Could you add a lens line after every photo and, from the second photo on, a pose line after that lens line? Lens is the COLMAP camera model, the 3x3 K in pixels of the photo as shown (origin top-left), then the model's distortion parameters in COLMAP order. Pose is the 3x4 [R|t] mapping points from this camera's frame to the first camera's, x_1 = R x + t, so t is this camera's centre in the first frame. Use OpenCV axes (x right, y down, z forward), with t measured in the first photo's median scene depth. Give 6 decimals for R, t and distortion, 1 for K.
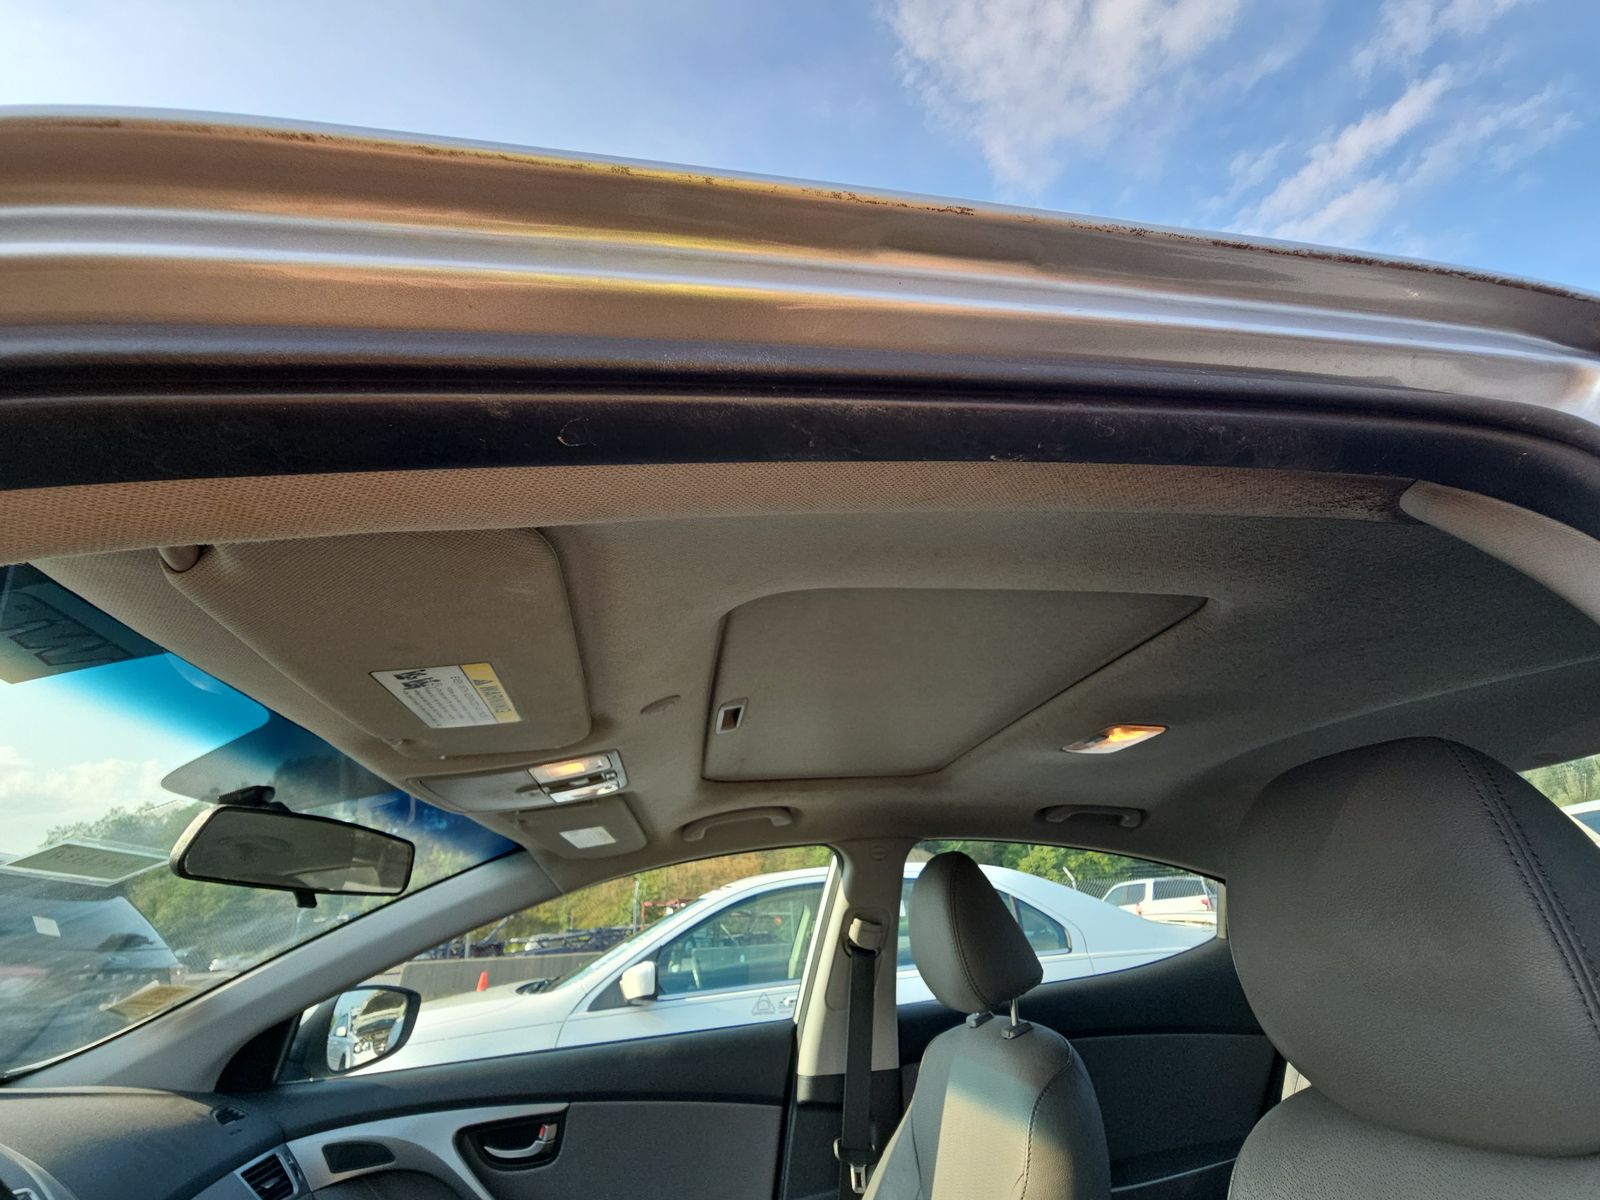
lens RADIAL K [[637.2, 0, 817.8], [0, 637.2, 590.3], [0, 0, 1]] dist [0.012506, -0.009961]
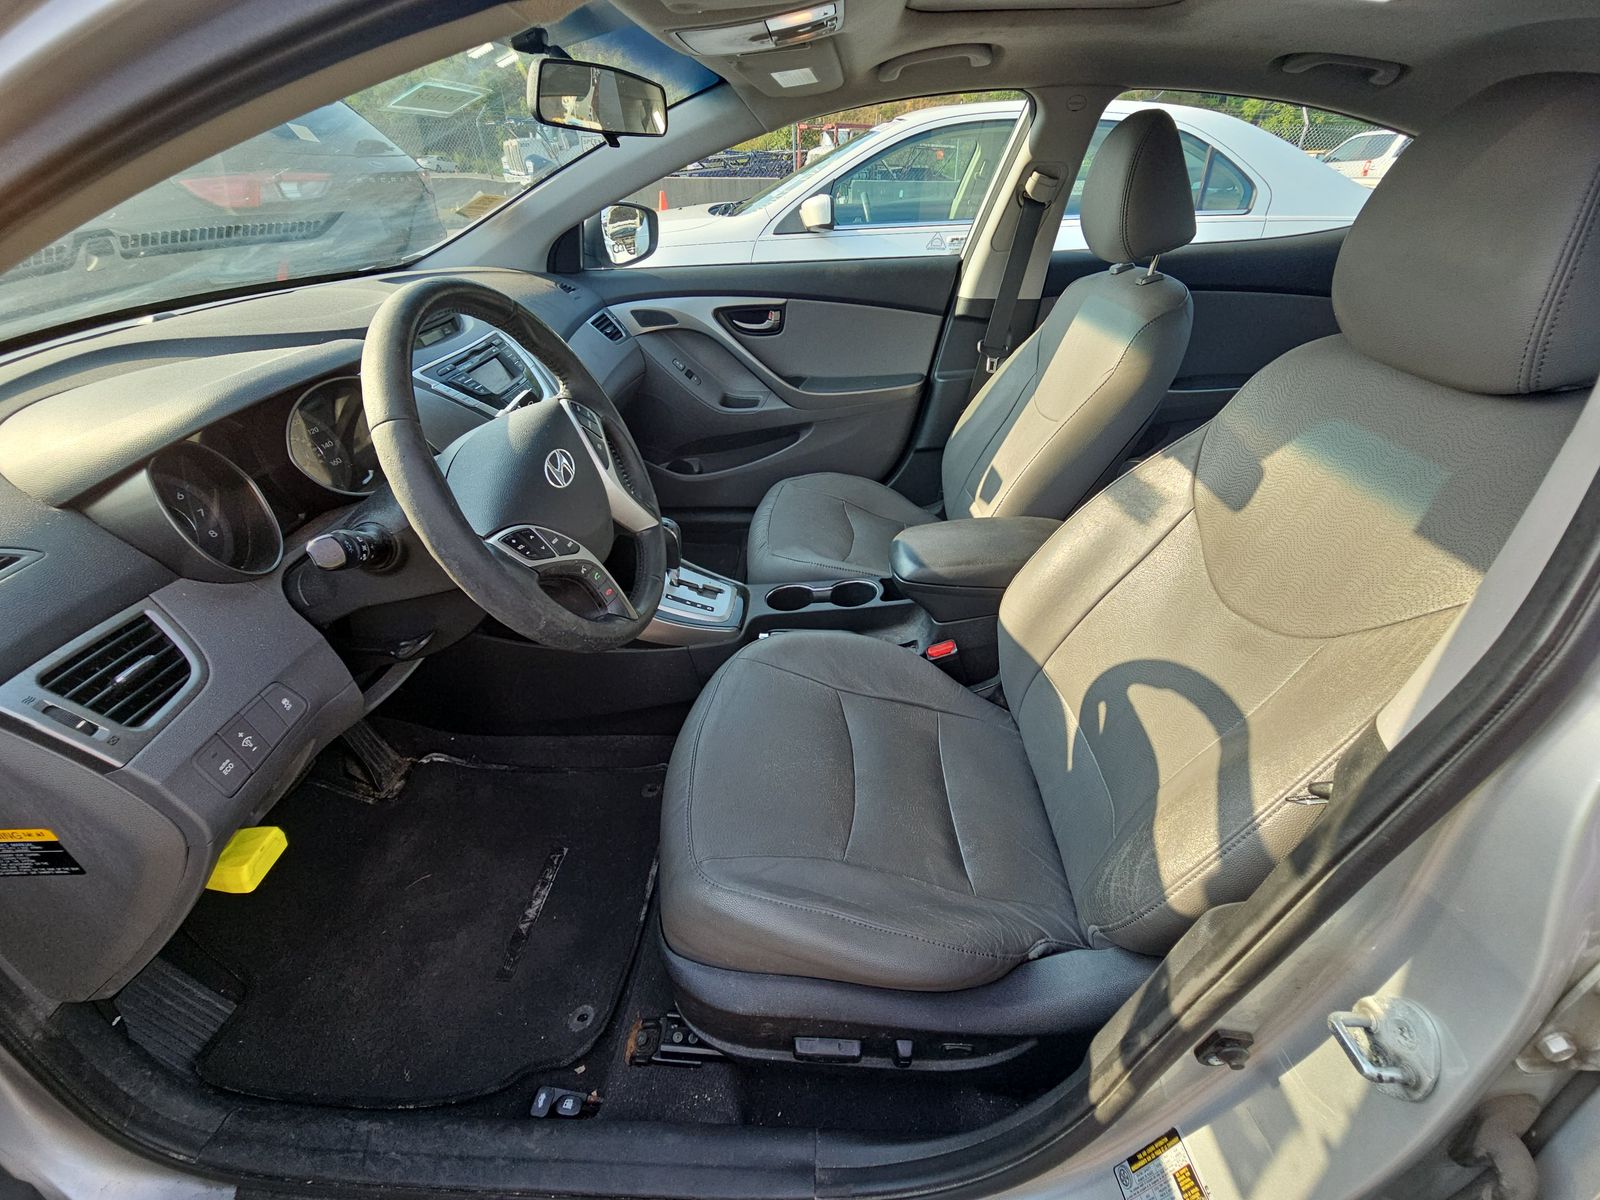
lens RADIAL K [[637.2, 0, 817.8], [0, 637.2, 590.3], [0, 0, 1]] dist [0.012506, -0.009961]
pose [[0.976693, 0.158364, -0.144886, -0.027475], [0.053052, 0.475959, 0.877866, -0.100303], [0.207982, -0.865092, 0.456464, -0.150914]]
